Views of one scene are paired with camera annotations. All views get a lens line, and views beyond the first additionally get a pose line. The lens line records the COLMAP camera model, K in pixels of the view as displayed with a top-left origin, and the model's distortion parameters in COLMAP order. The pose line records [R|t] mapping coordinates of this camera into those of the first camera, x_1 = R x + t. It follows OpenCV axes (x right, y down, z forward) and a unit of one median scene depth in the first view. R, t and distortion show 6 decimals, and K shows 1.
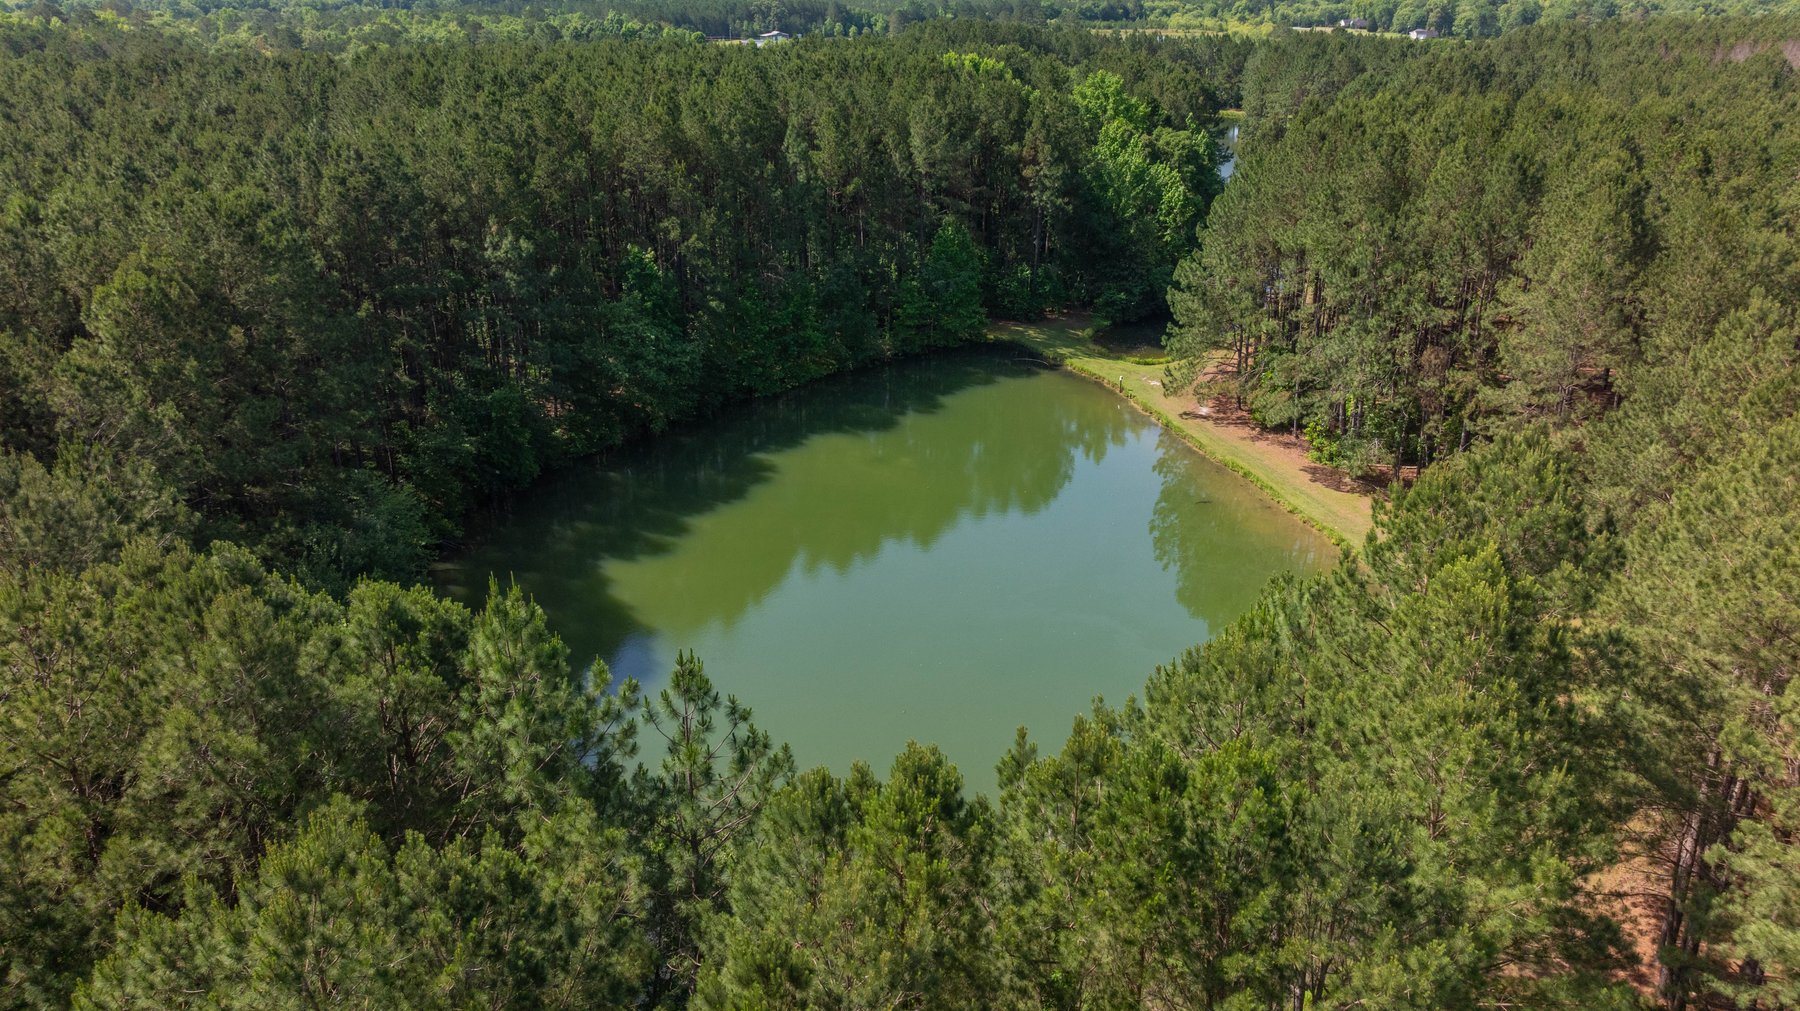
lens RADIAL K [[1271.4, 0, 900.0], [0, 1271.4, 495.2], [0, 0, 1]] dist [-0.063394, 0.090366]
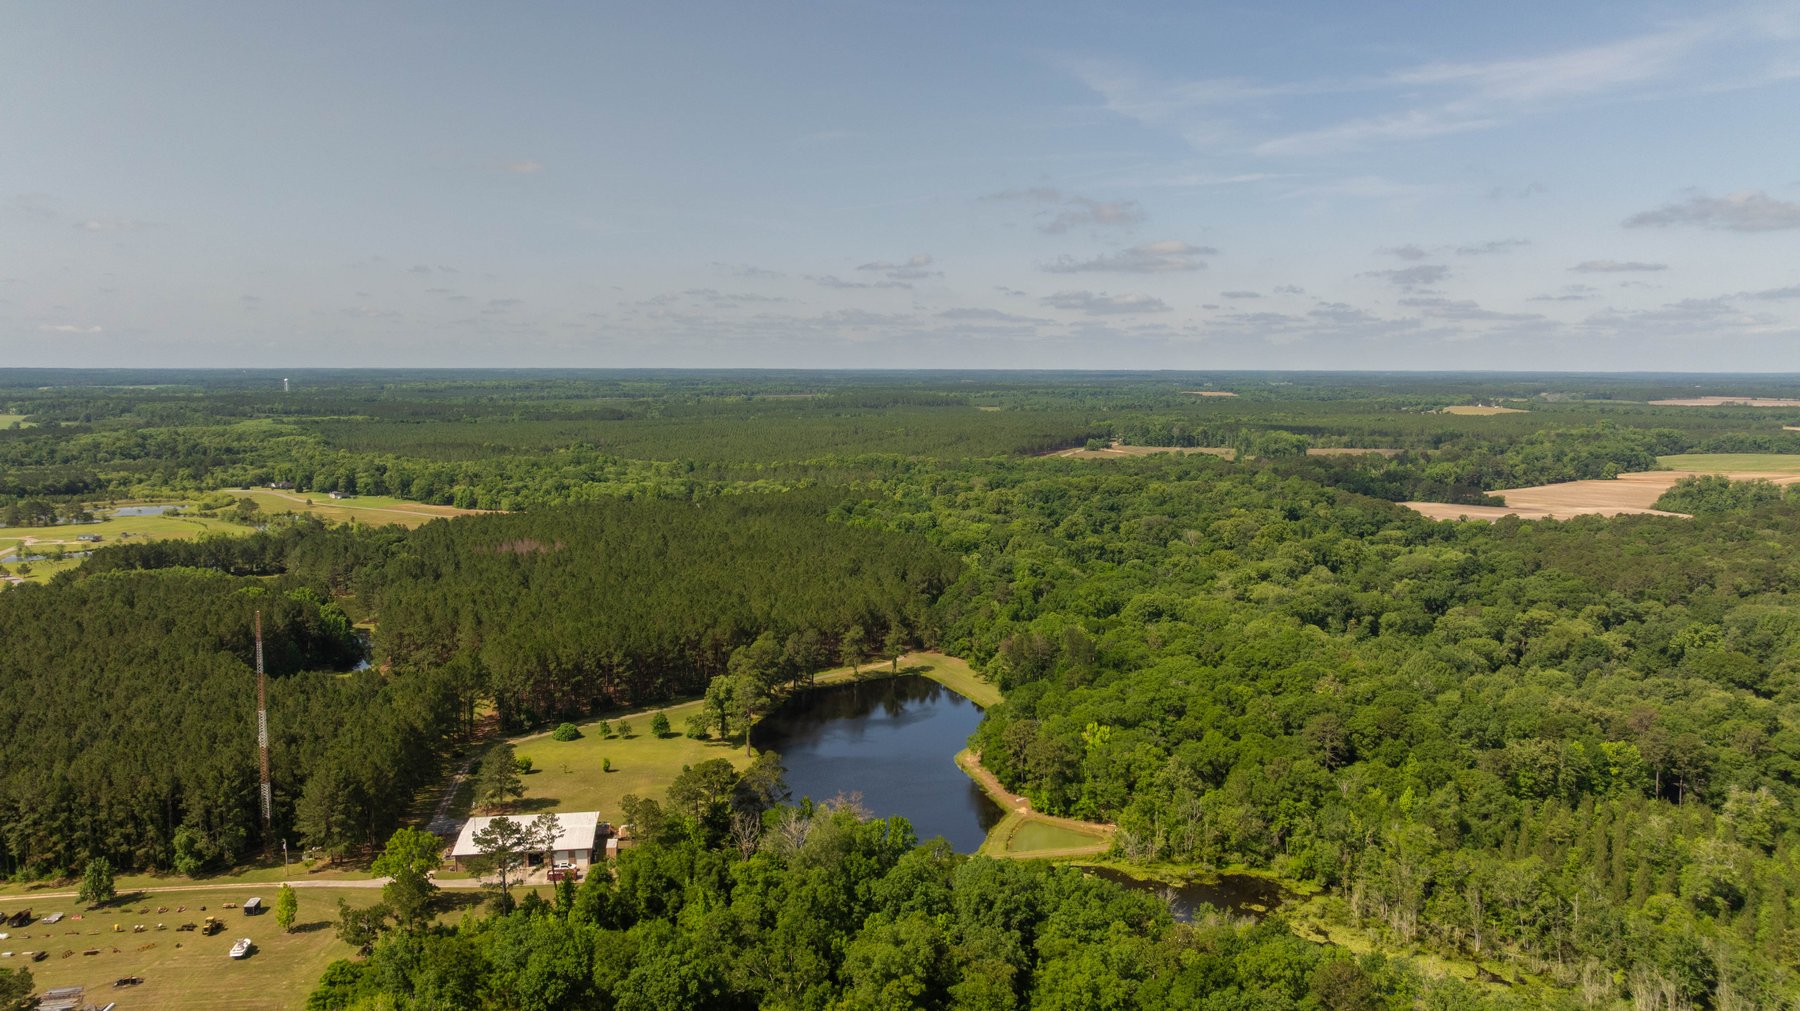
lens RADIAL K [[1269.4, 0, 900.0], [0, 1269.4, 505.5], [0, 0, 1]] dist [-0.057247, 0.078542]
pose [[0.673644, -0.073620, 0.735380, -1.662004], [0.282133, 0.945287, -0.163813, 0.560788], [-0.683085, 0.317826, 0.657557, -3.072737]]
